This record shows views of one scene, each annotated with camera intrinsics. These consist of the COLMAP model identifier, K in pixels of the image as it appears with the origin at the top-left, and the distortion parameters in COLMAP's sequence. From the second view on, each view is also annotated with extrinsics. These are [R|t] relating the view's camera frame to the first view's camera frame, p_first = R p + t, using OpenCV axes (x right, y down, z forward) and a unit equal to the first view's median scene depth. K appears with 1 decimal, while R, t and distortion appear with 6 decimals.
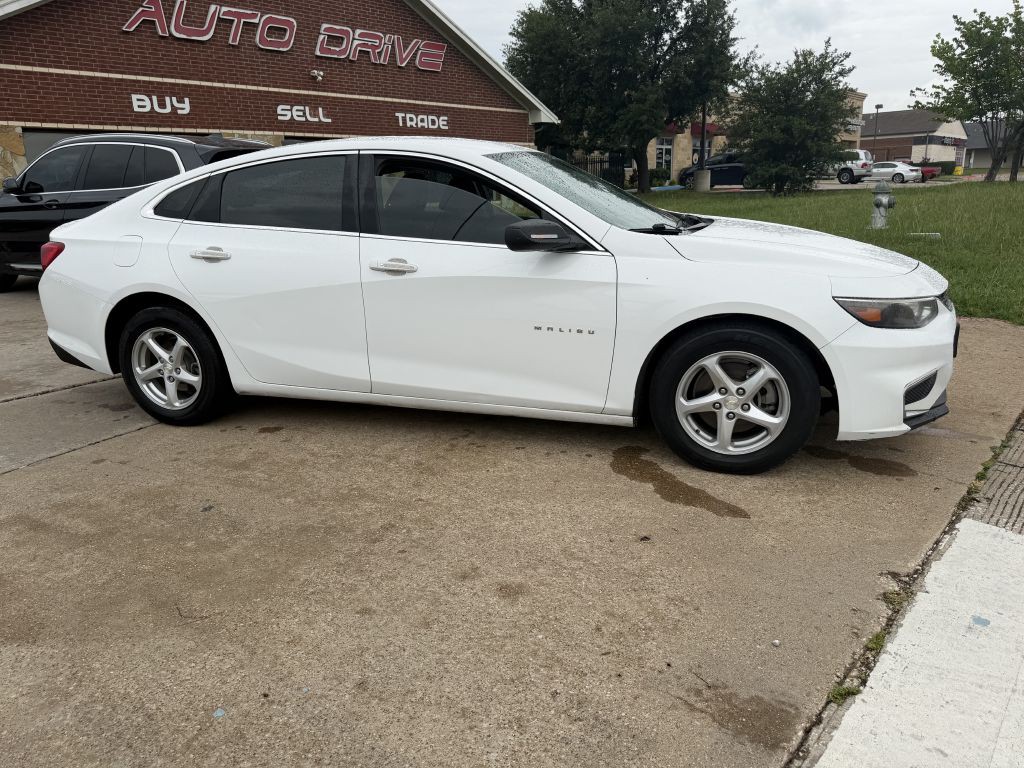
lens RADIAL K [[728.0, 0, 510.6], [0, 728.0, 382.2], [0, 0, 1]] dist [0.035934, -0.045819]
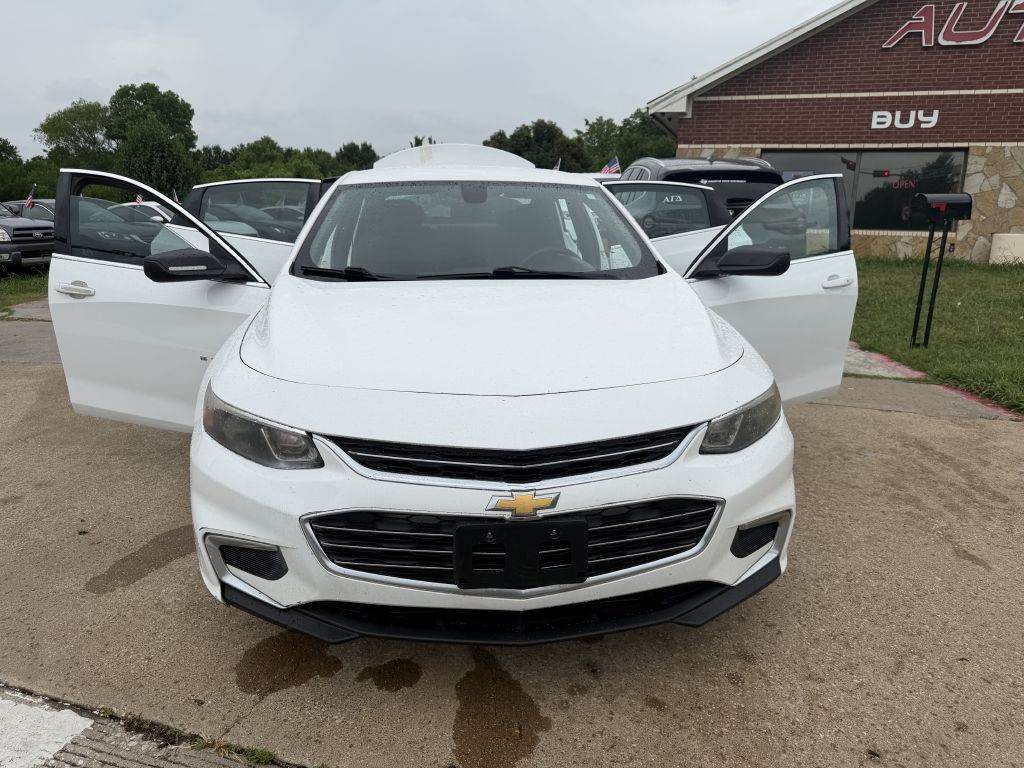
lens RADIAL K [[731.4, 0, 512.8], [0, 731.4, 382.1], [0, 0, 1]] dist [0.008159, -0.013824]
pose [[0.400482, 0.247064, -0.882368, 0.252439], [-0.262493, 0.953539, 0.147854, -0.061872], [0.877902, 0.172403, 0.446727, 0.191583]]
